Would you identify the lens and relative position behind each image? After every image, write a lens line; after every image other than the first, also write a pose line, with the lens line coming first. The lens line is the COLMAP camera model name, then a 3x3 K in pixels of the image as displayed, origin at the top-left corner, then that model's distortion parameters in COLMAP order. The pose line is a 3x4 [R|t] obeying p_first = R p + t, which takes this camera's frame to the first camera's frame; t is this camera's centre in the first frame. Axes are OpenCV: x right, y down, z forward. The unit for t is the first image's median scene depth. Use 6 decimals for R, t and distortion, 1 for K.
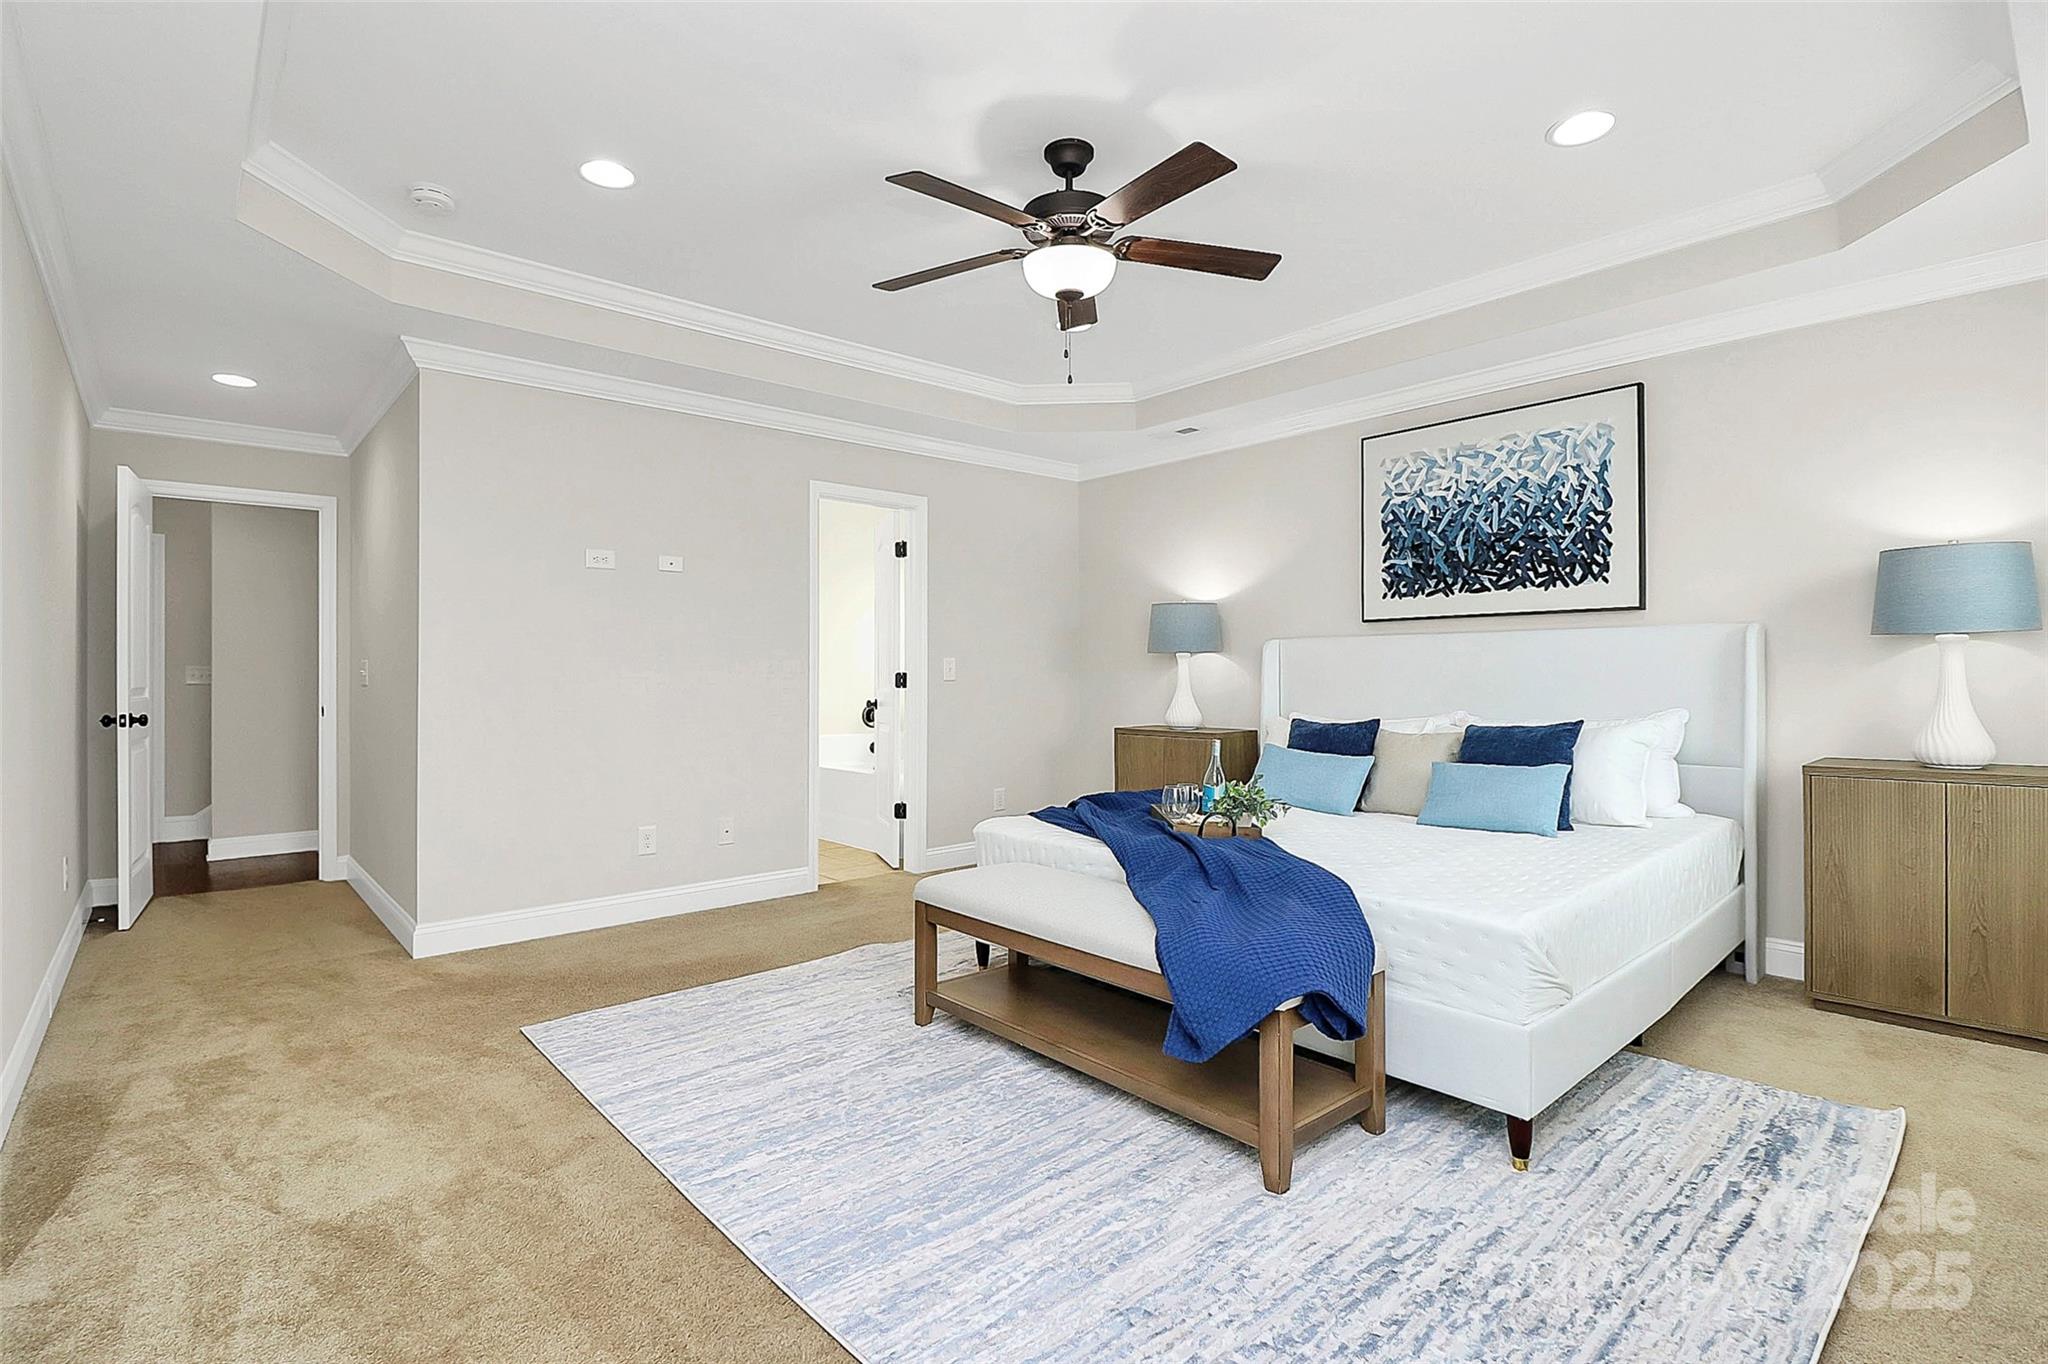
lens RADIAL K [[975.6, 0, 1014.7], [0, 975.6, 688.2], [0, 0, 1]] dist [-0.002644, -0.011789]
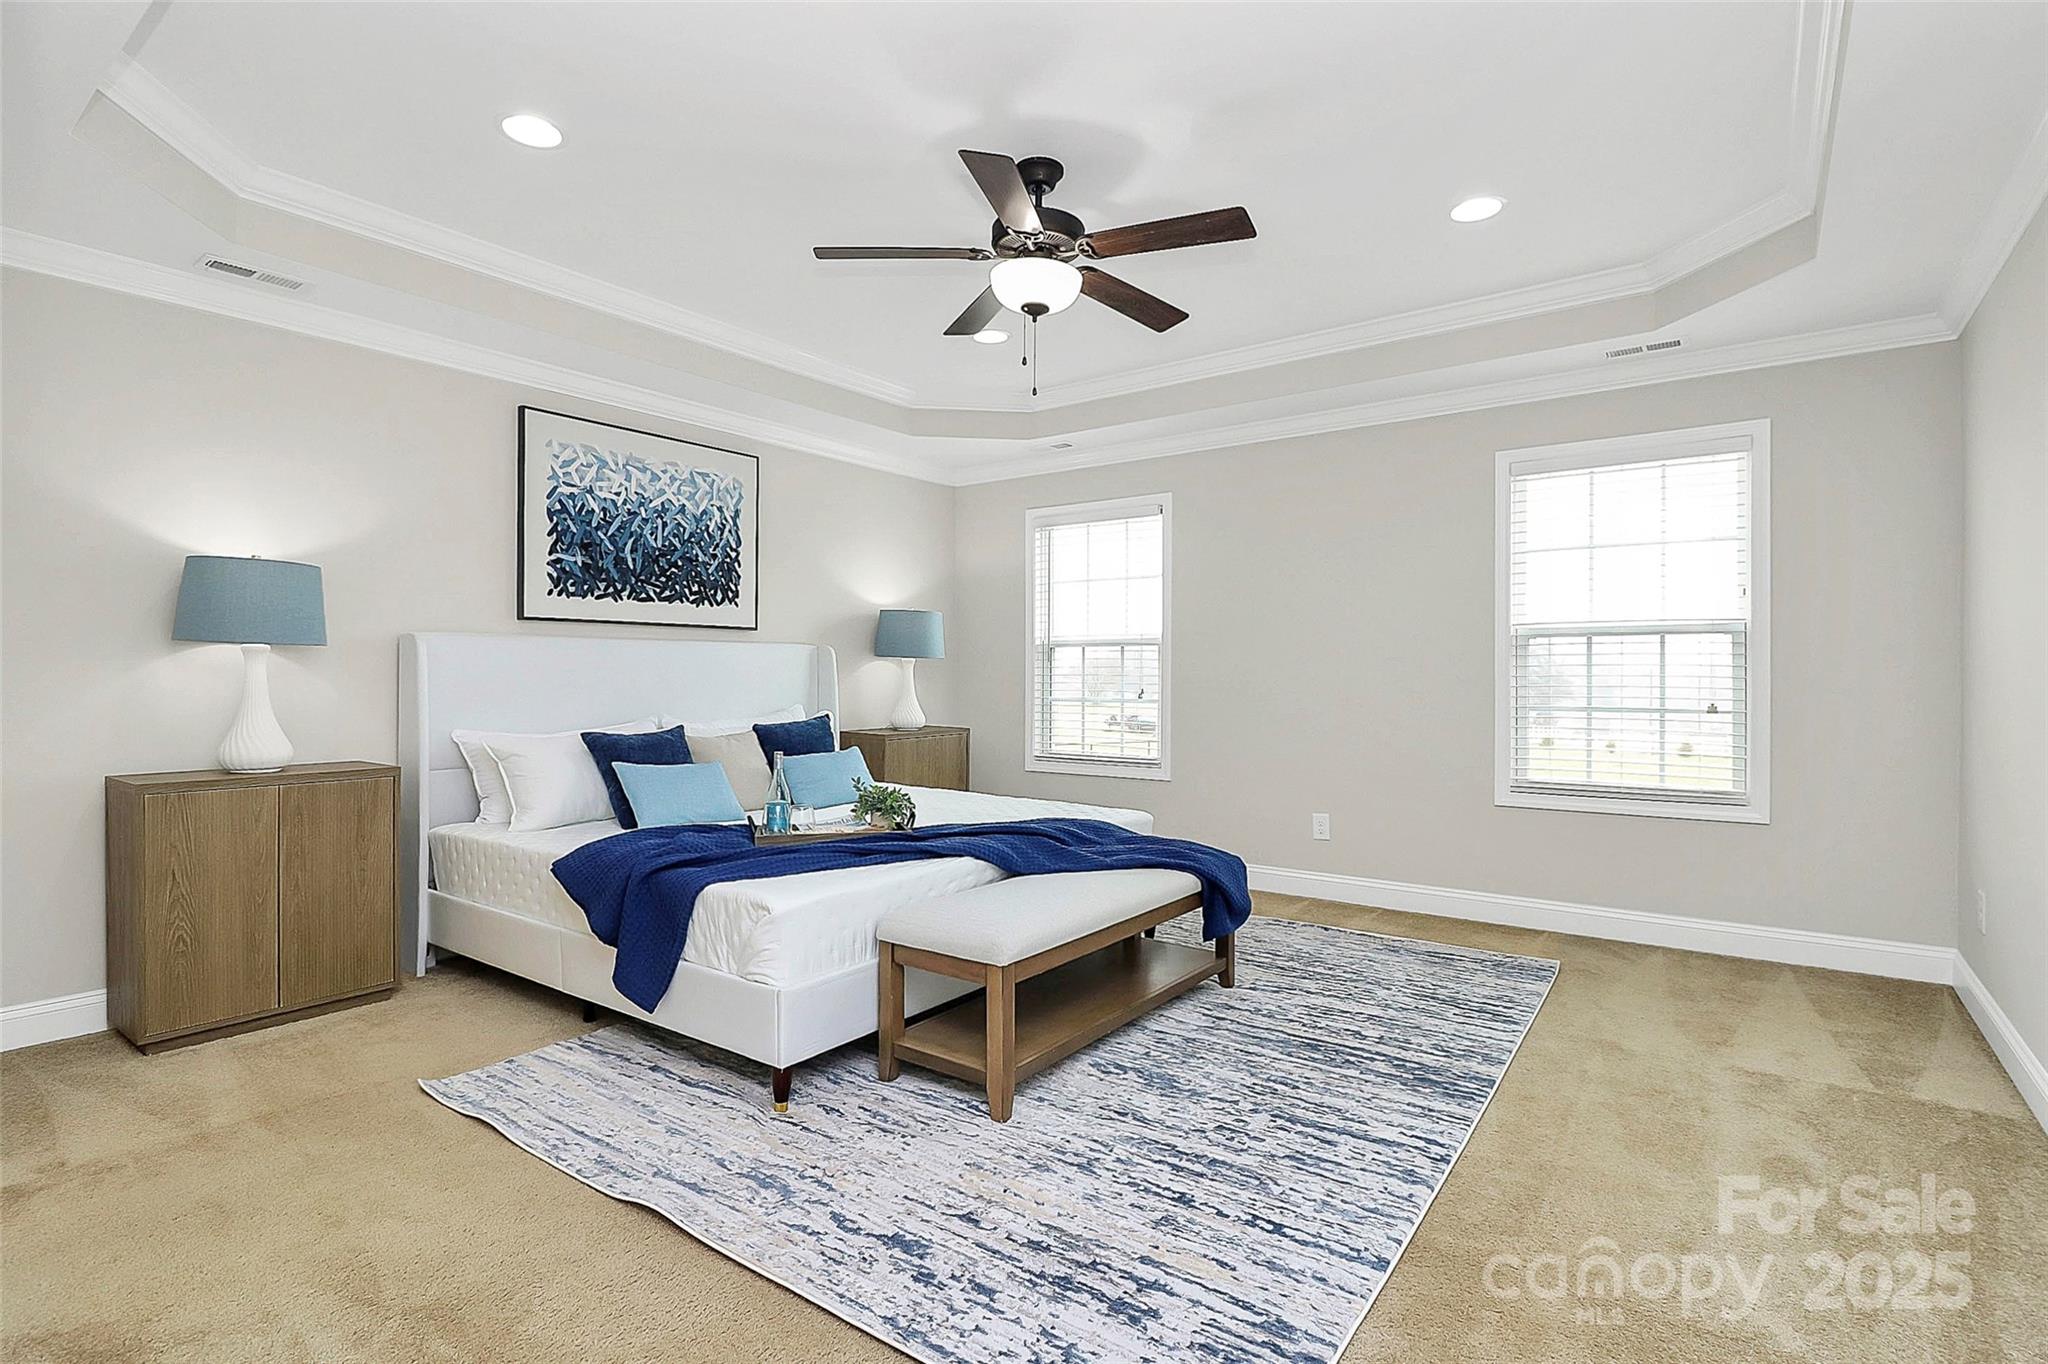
lens RADIAL K [[975.6, 0, 1014.7], [0, 975.6, 688.2], [0, 0, 1]] dist [-0.002644, -0.011789]
pose [[-0.211639, -0.007040, 0.977322, -0.633073], [0.014766, 0.999837, 0.010400, -0.010383], [-0.977236, 0.016632, -0.211501, 0.836755]]
